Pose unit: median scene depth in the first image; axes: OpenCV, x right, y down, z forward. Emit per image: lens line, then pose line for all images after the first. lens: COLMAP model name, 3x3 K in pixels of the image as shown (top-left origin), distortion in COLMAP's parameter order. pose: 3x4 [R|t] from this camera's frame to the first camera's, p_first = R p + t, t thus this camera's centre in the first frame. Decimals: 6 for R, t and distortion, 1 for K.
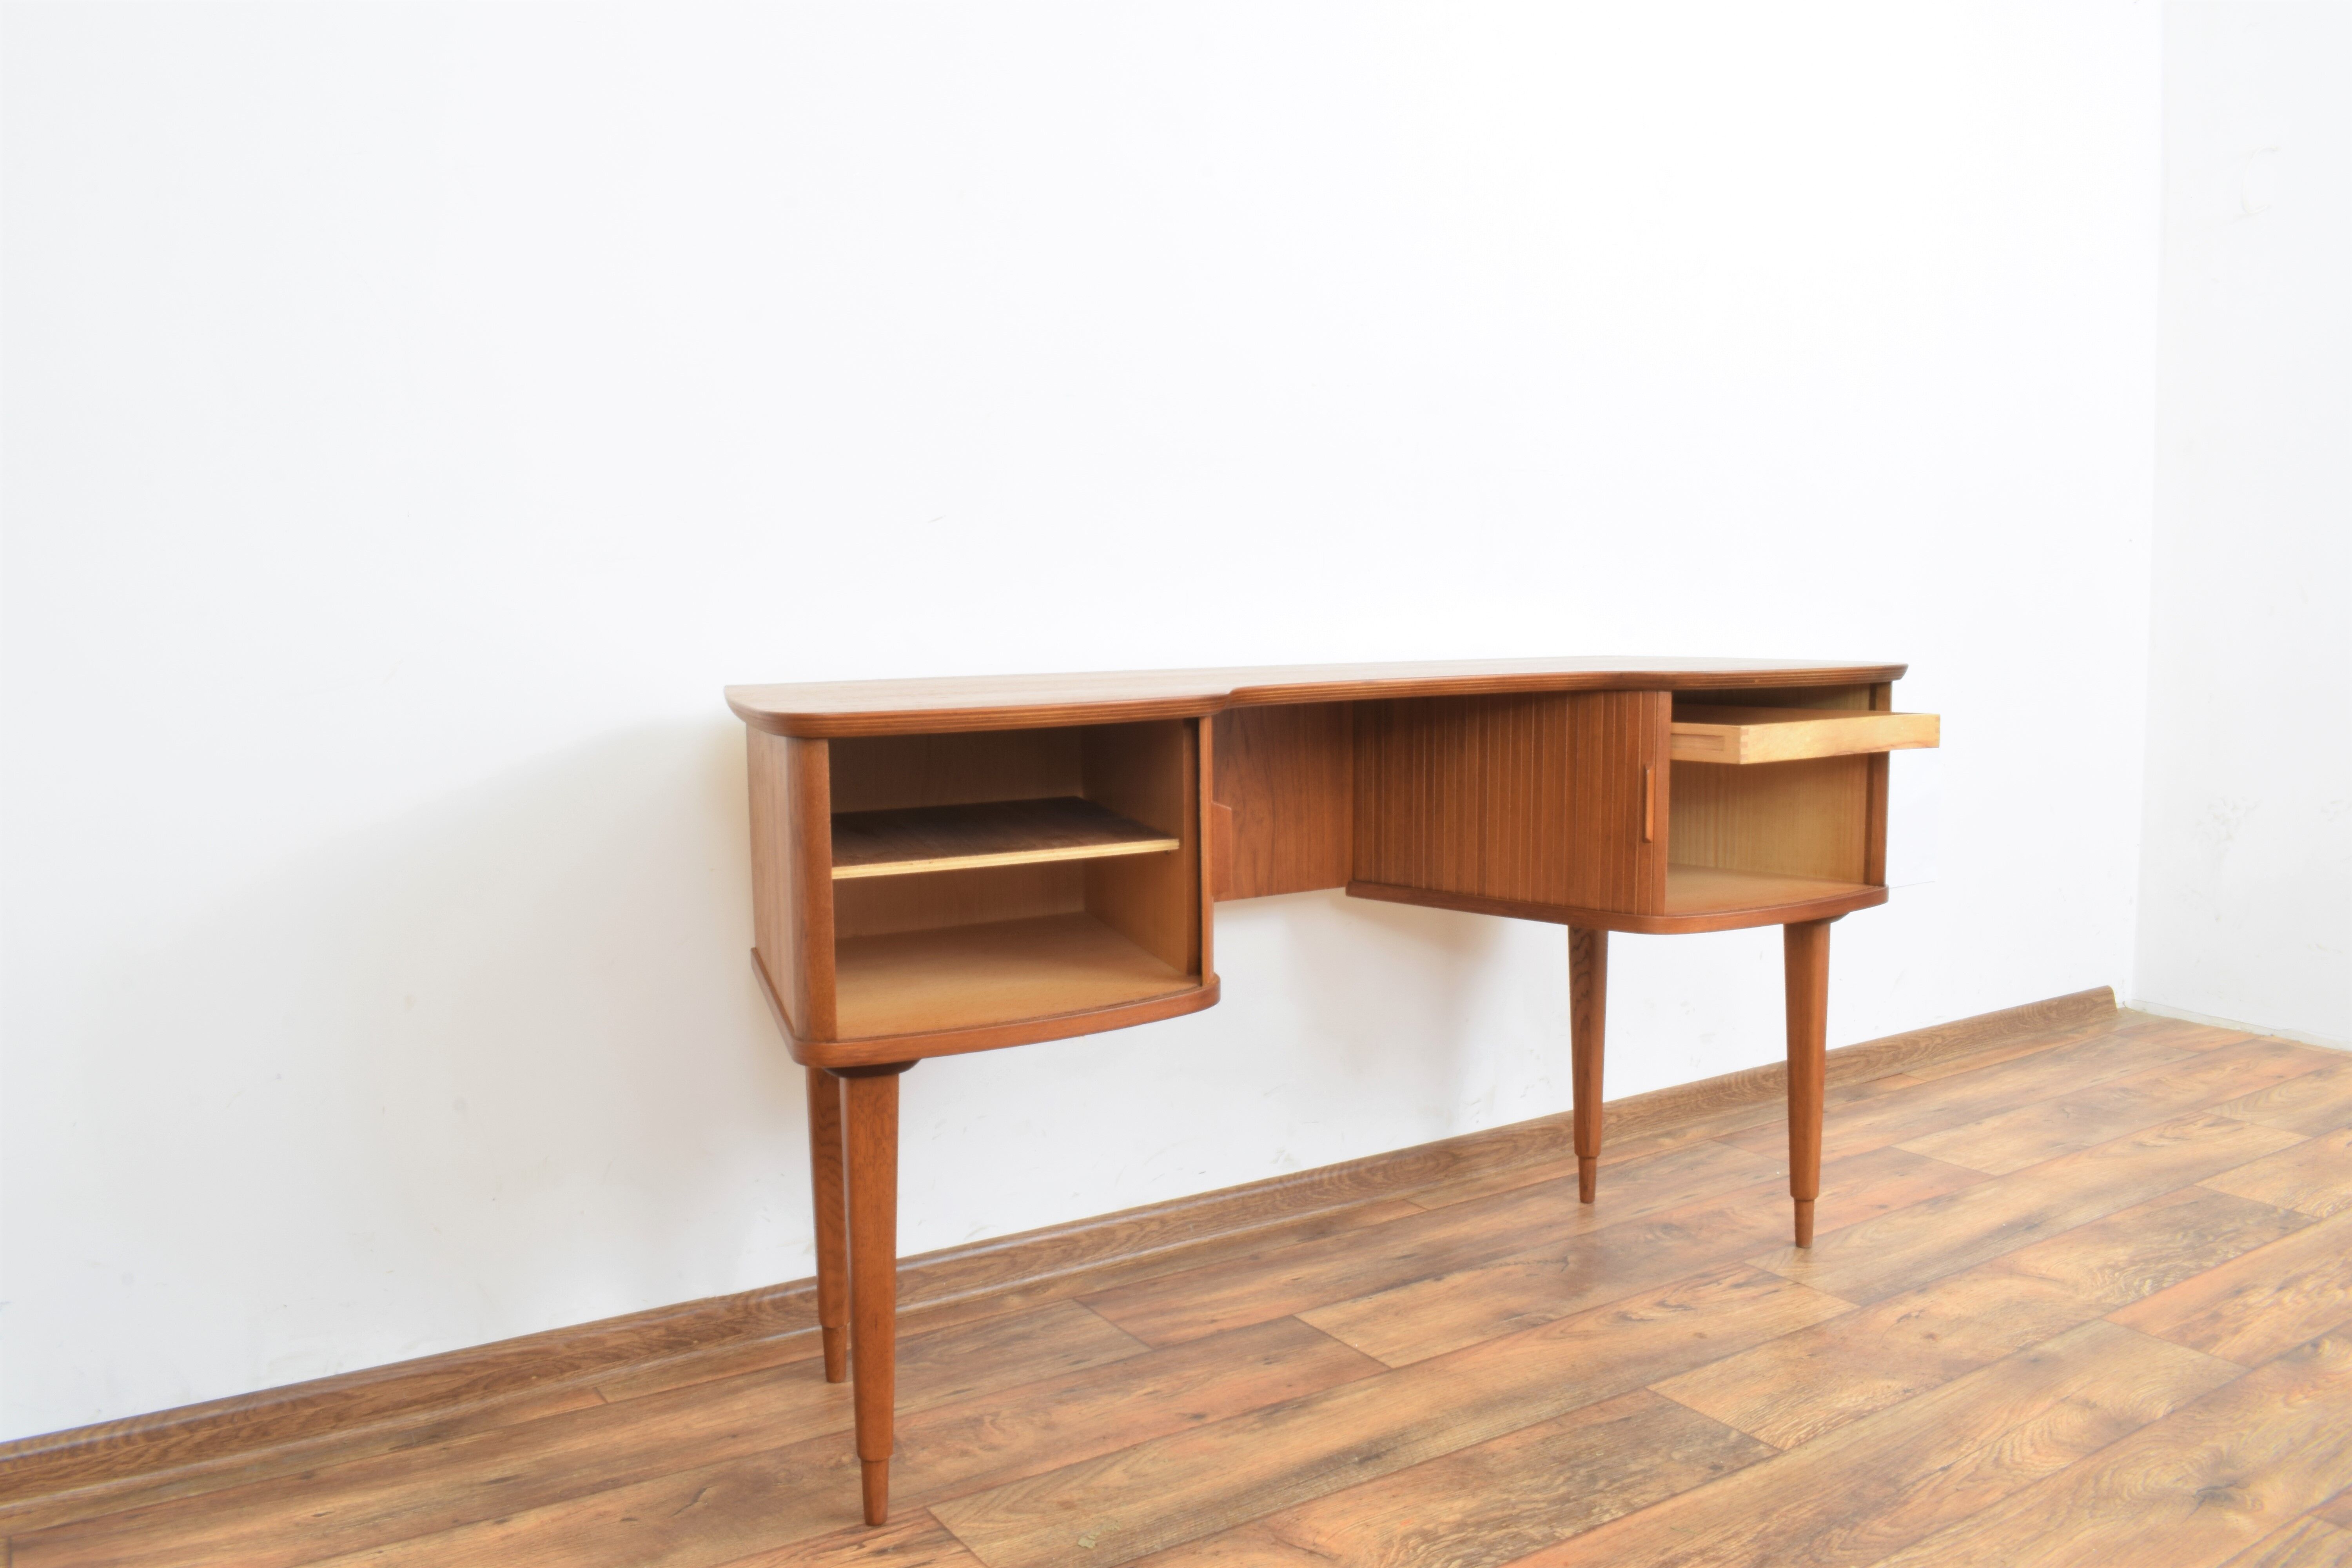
lens RADIAL K [[1862.0, 0, 1174.0], [0, 1862.0, 792.9], [0, 0, 1]] dist [-0.101210, 0.021023]
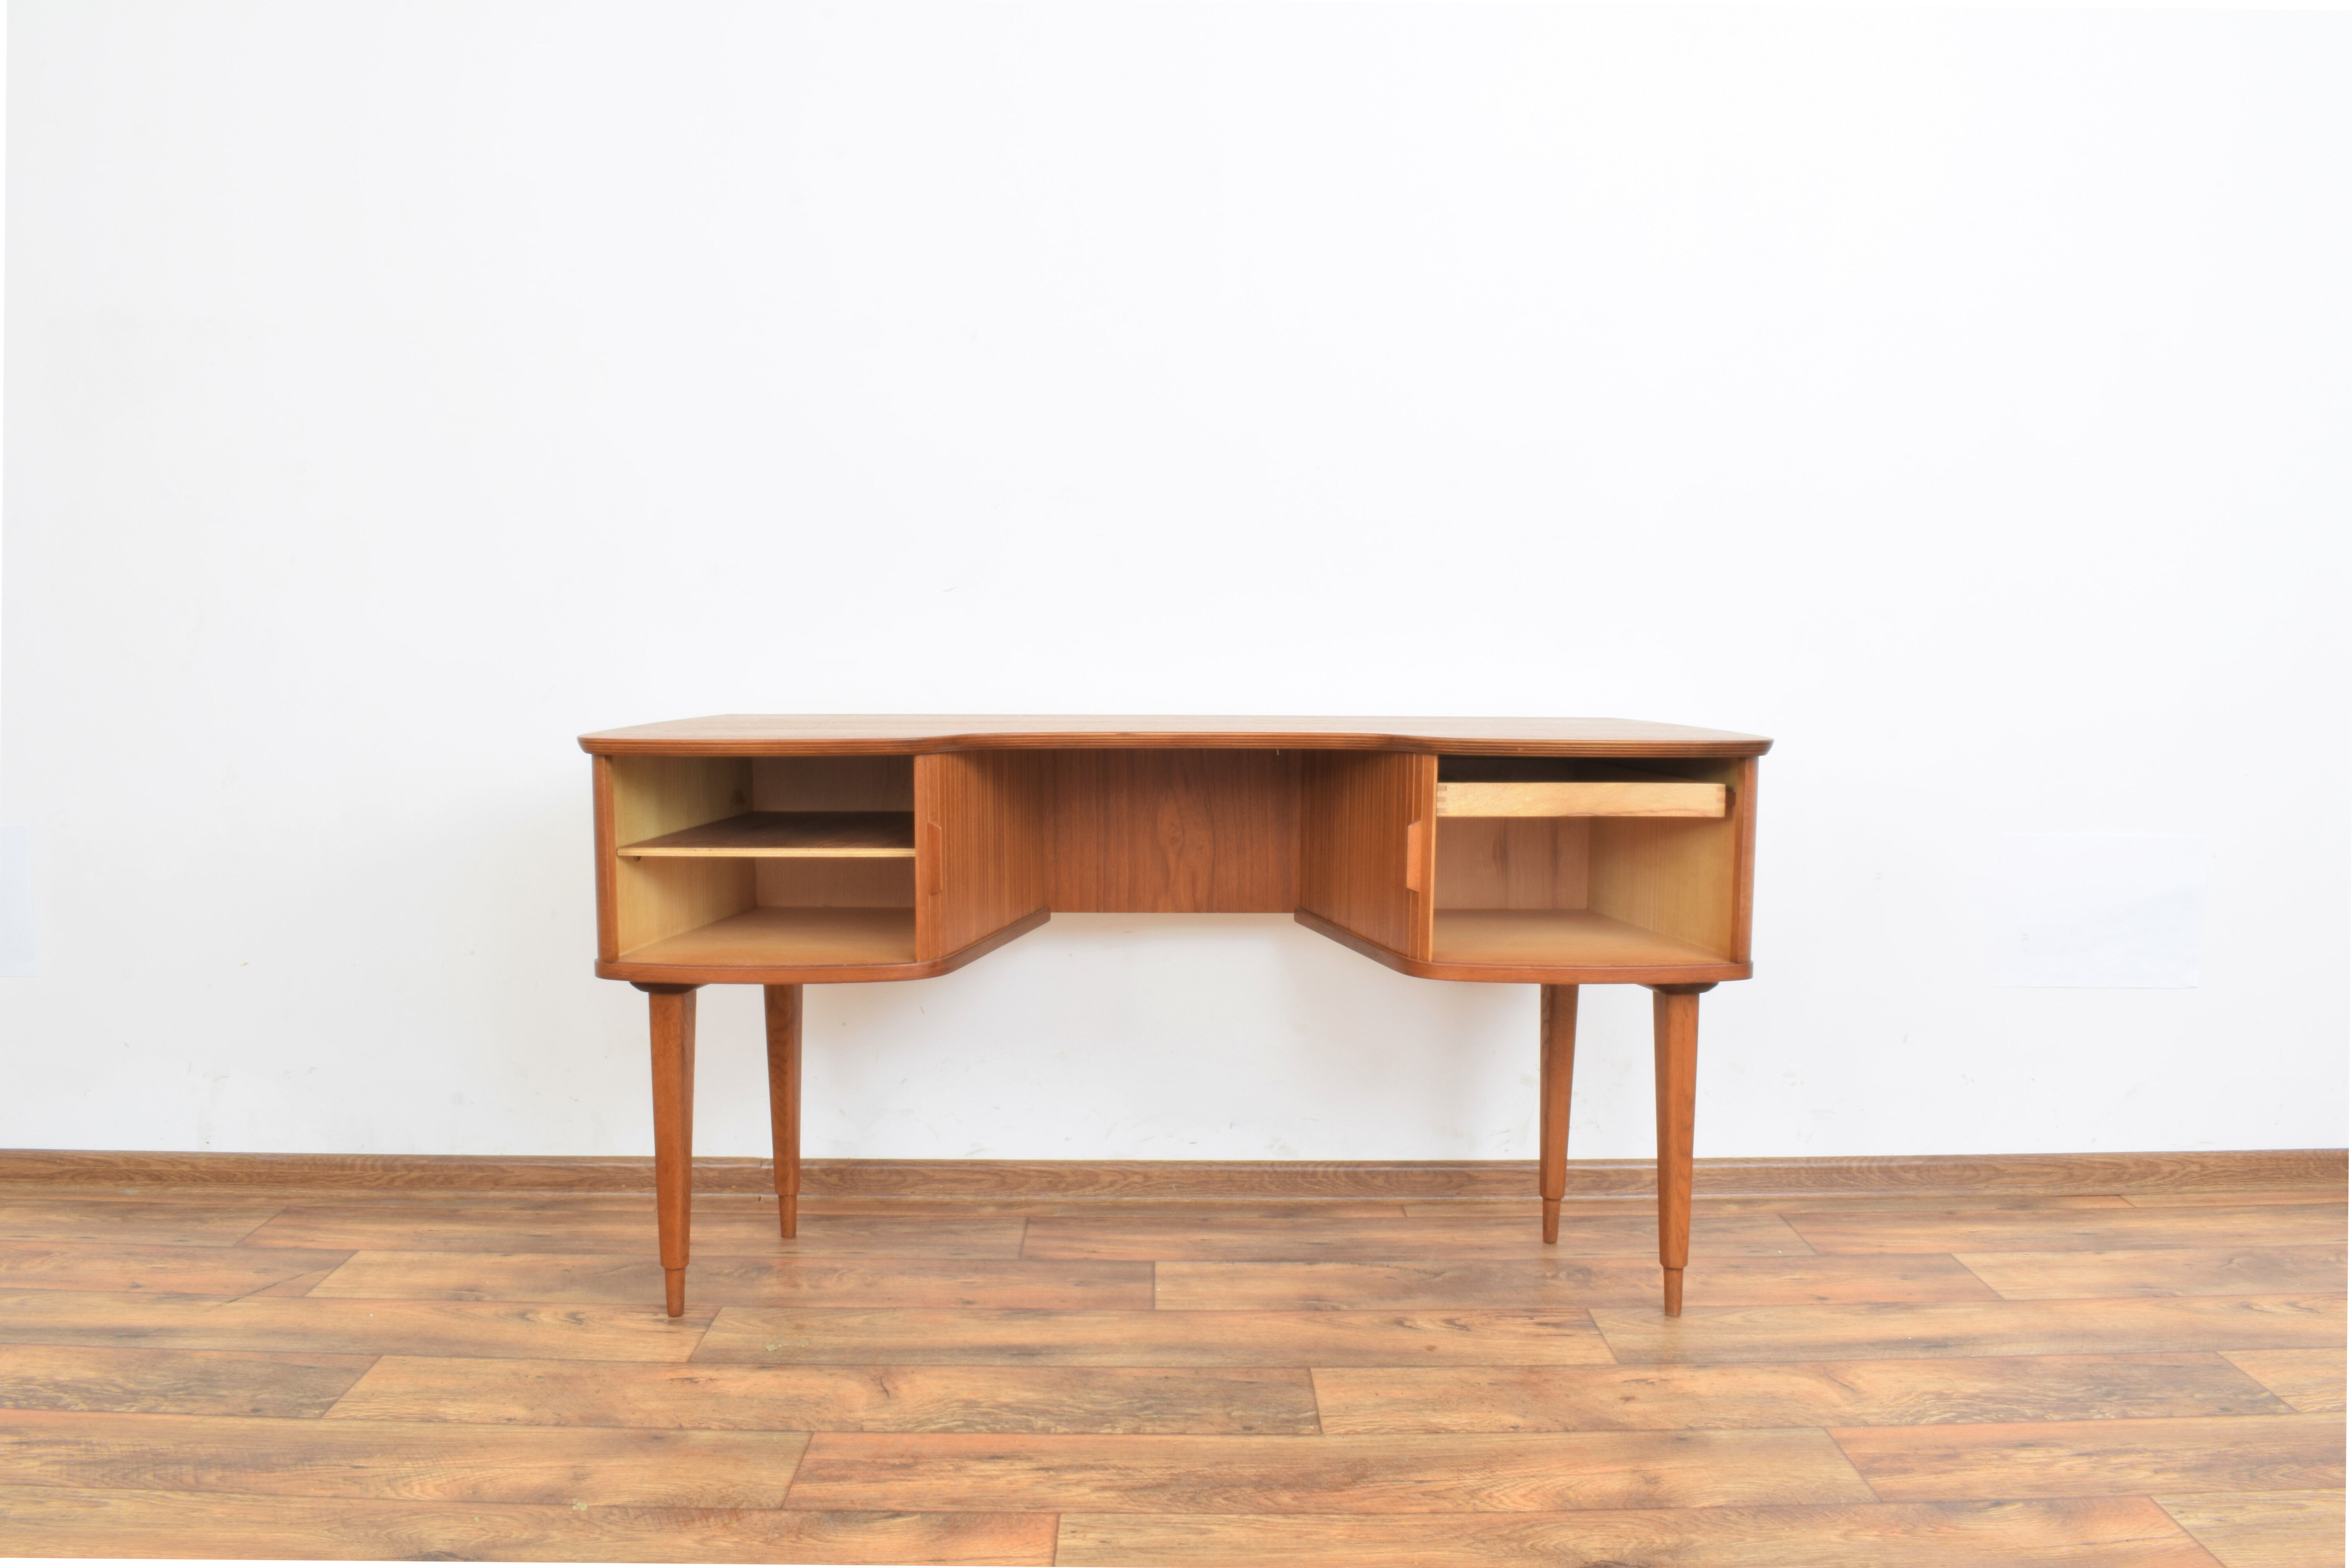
lens RADIAL K [[1923.6, 0, 1176.0], [0, 1923.6, 784.0], [0, 0, 1]] dist [-0.101302, 0.021089]
pose [[0.842518, 0.061987, -0.535090, 0.717454], [-0.069079, 0.997588, 0.006797, -0.032863], [0.534221, 0.031236, 0.844768, -0.041954]]
